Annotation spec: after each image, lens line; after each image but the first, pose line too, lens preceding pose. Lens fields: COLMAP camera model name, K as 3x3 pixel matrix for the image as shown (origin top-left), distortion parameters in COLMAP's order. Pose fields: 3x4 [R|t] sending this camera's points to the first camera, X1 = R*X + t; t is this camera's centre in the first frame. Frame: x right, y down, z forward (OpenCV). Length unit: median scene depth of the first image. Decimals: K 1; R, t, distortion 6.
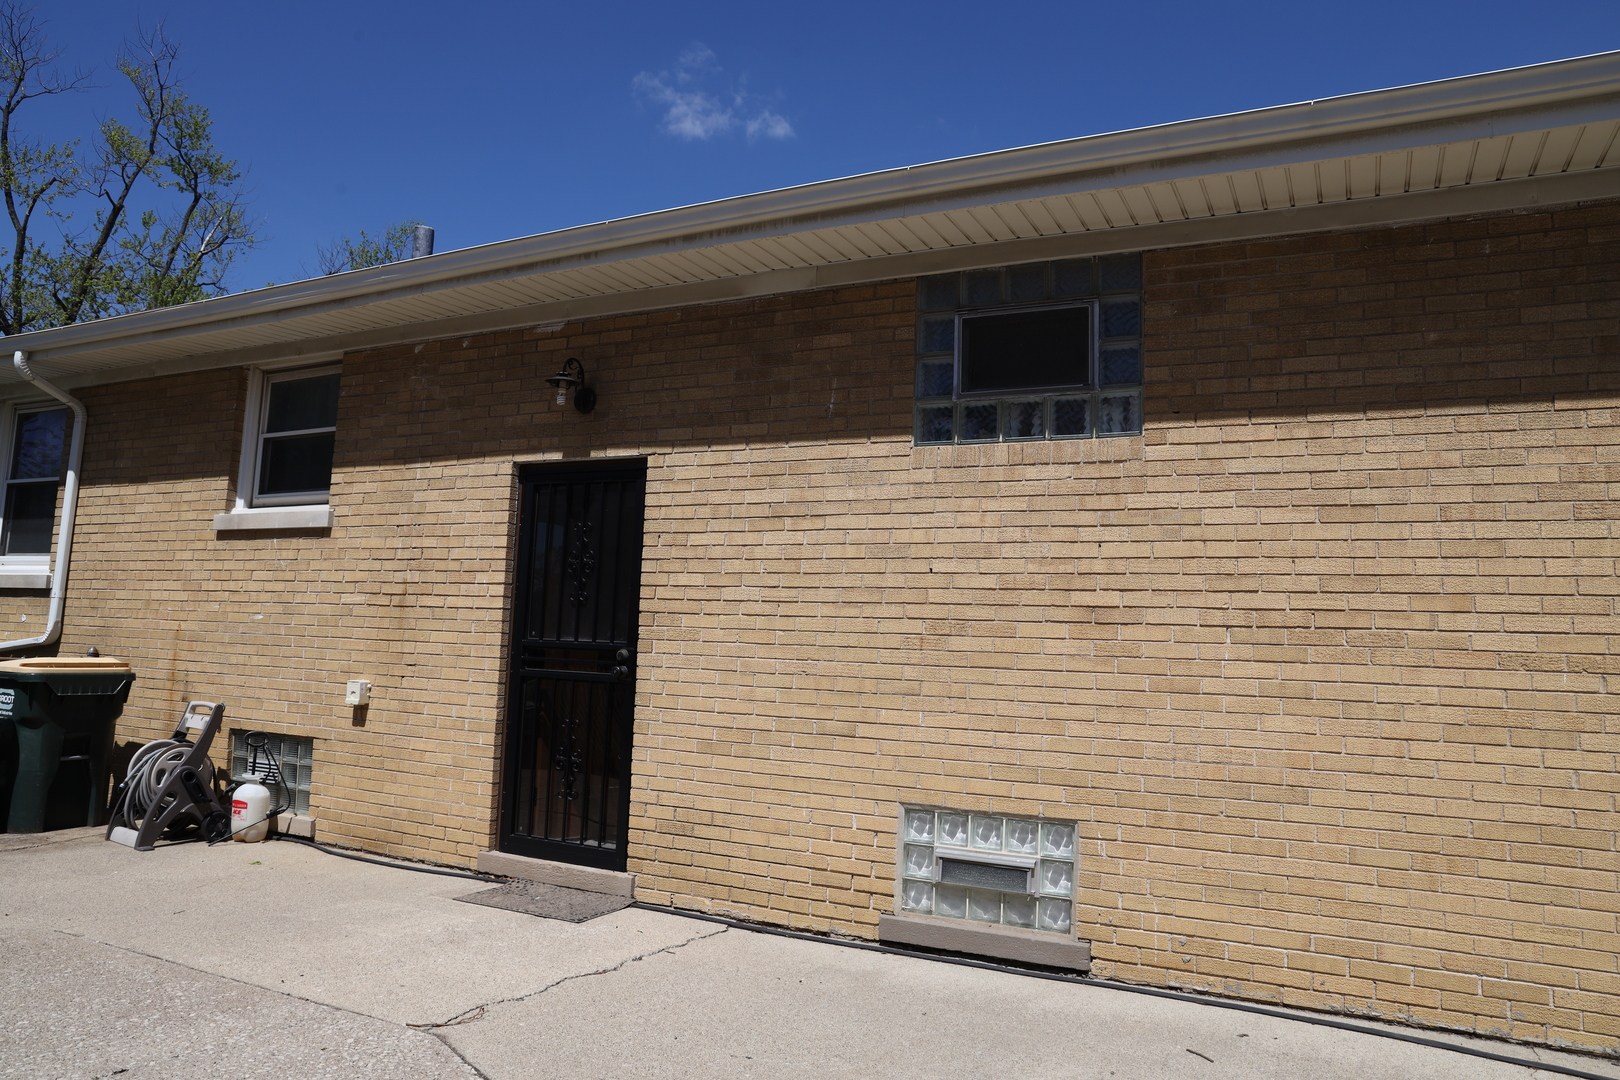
lens RADIAL K [[1099.1, 0, 809.0], [0, 1099.1, 595.8], [0, 0, 1]] dist [-0.090306, 0.059423]
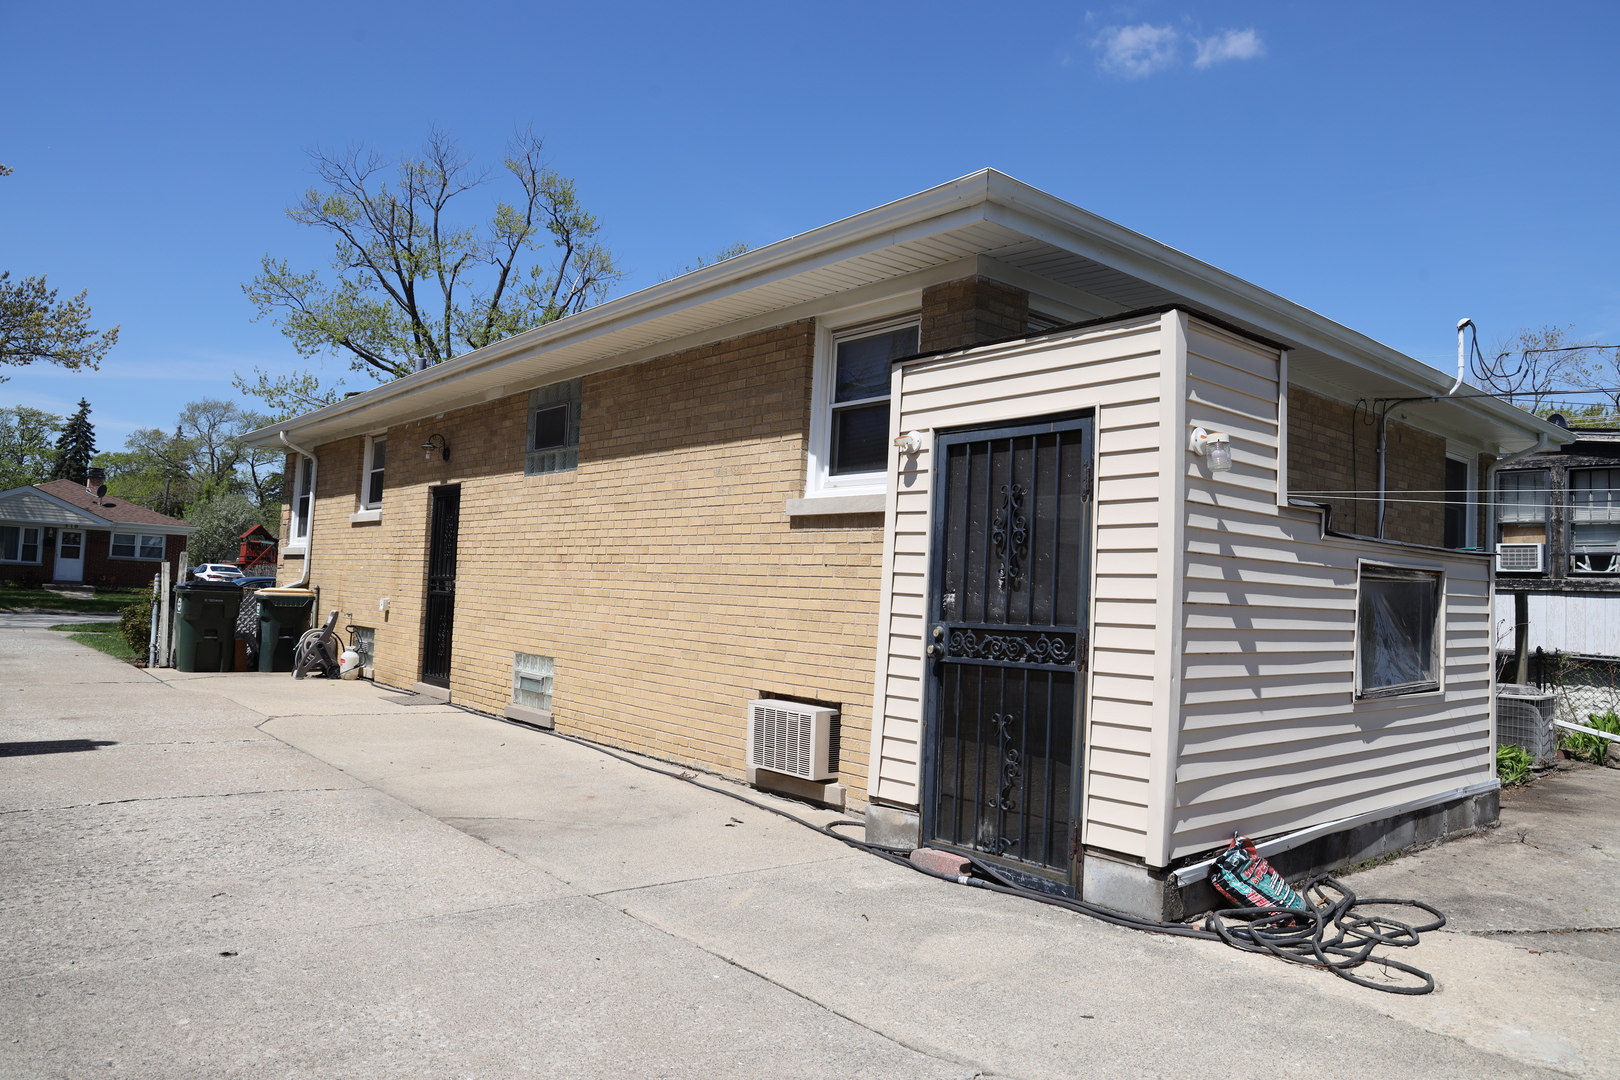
lens RADIAL K [[1084.5, 0, 788.5], [0, 1084.5, 615.1], [0, 0, 1]] dist [-0.071443, 0.054869]
pose [[0.914866, 0.010528, -0.403619, 1.356443], [0.009983, 0.998764, 0.048681, 0.026701], [0.403633, -0.048566, 0.913631, -0.638433]]
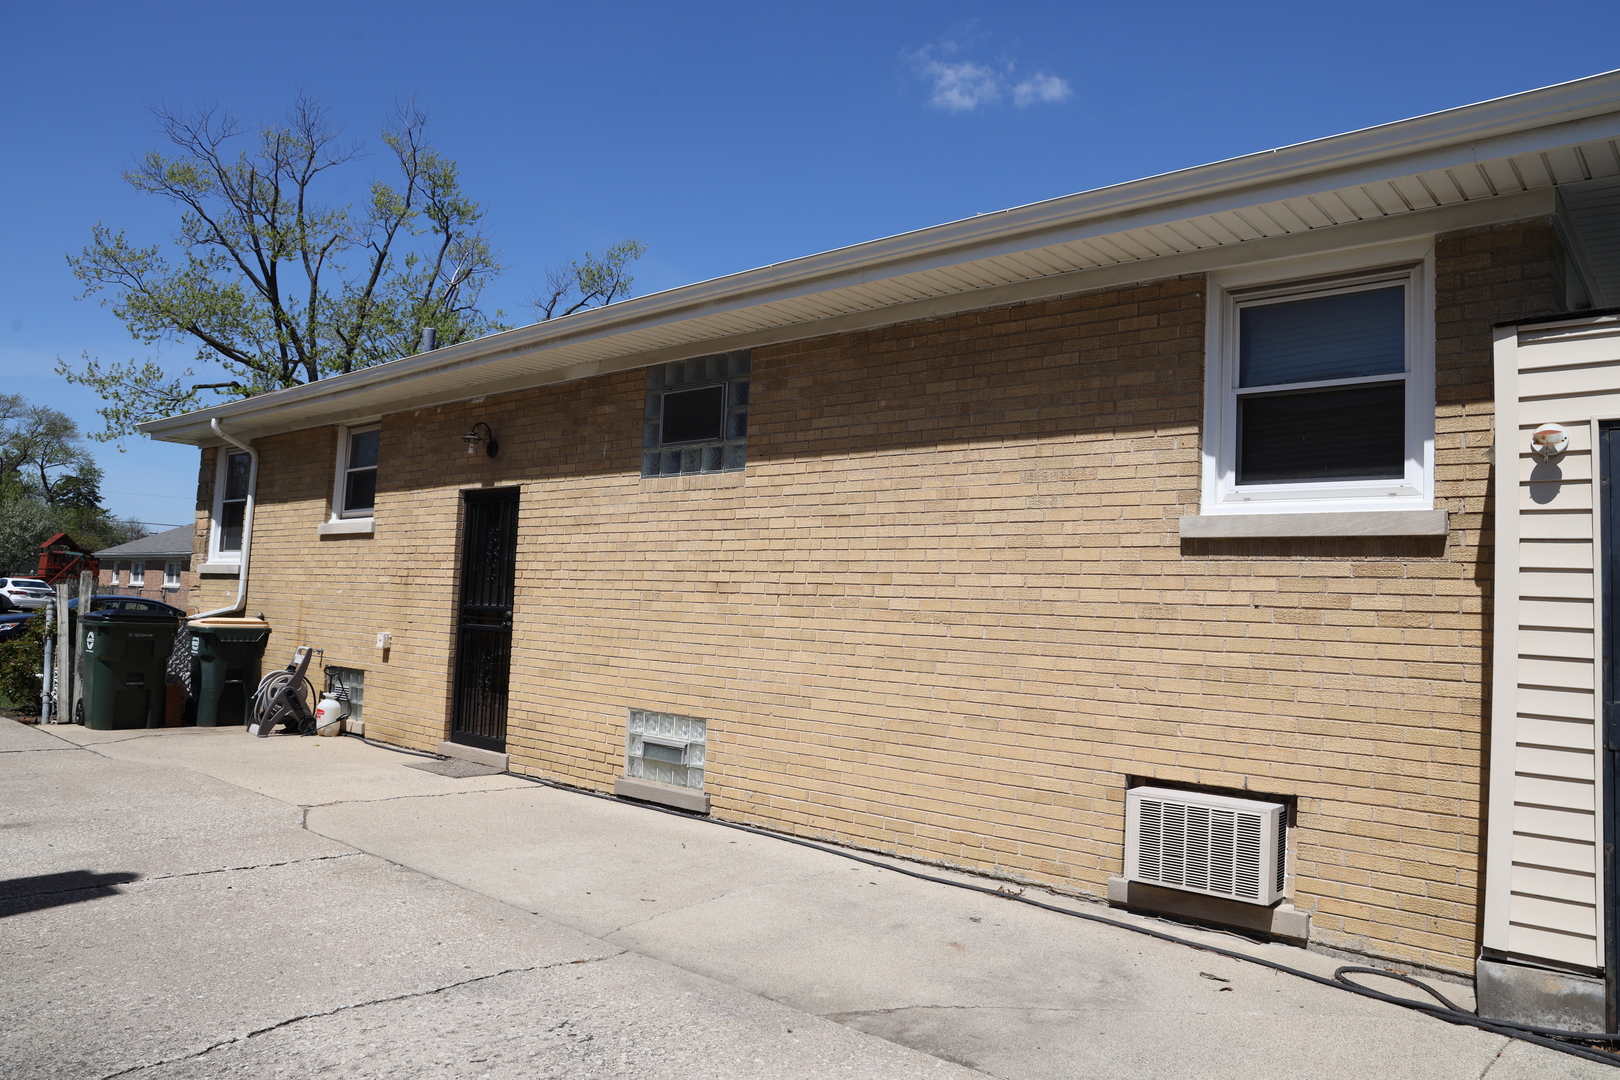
lens RADIAL K [[1092.7, 0, 808.4], [0, 1092.7, 614.9], [0, 0, 1]] dist [-0.091525, 0.061852]
pose [[0.969940, 0.003455, -0.243320, 0.702463], [0.005643, 0.999311, 0.036684, 0.000377], [0.243280, -0.036954, 0.969252, -0.438752]]
